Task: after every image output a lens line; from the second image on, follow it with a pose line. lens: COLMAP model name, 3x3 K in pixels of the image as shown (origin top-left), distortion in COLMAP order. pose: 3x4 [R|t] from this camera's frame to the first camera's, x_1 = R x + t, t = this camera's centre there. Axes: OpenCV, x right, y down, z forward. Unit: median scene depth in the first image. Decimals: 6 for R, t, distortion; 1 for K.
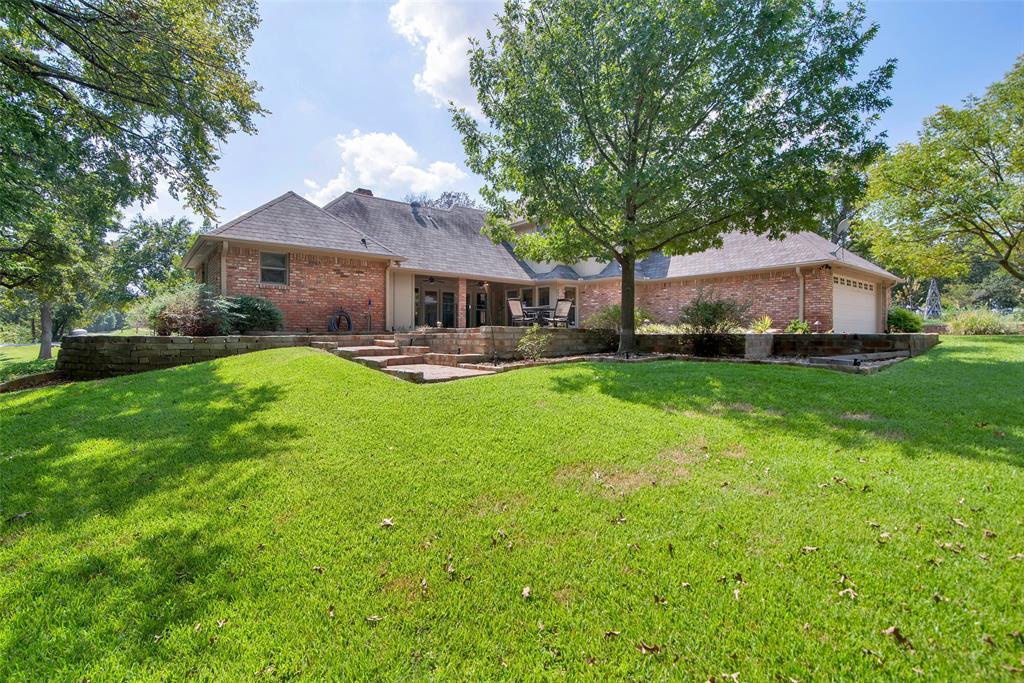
lens RADIAL K [[479.8, 0, 512.0], [0, 479.8, 341.5], [0, 0, 1]] dist [-0.000399, -0.000283]
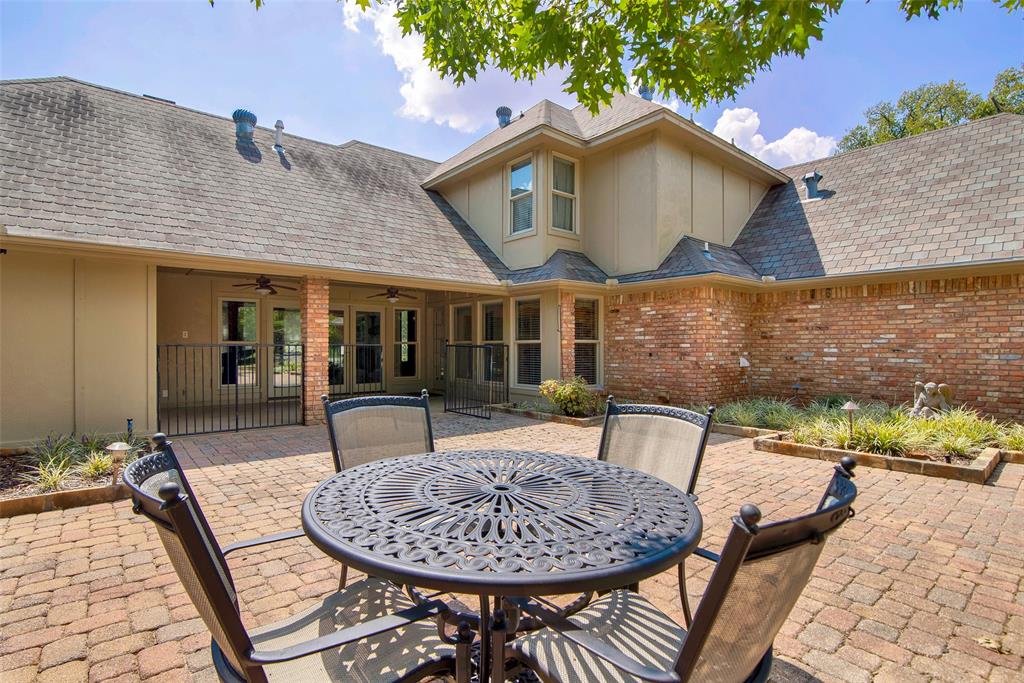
lens RADIAL K [[479.8, 0, 512.0], [0, 479.8, 341.5], [0, 0, 1]] dist [-0.000399, -0.000283]
pose [[0.999647, -0.002875, 0.026421, 0.040594], [0.003331, 0.999846, -0.017241, -0.067025], [-0.026367, 0.017322, 0.999502, 0.559292]]
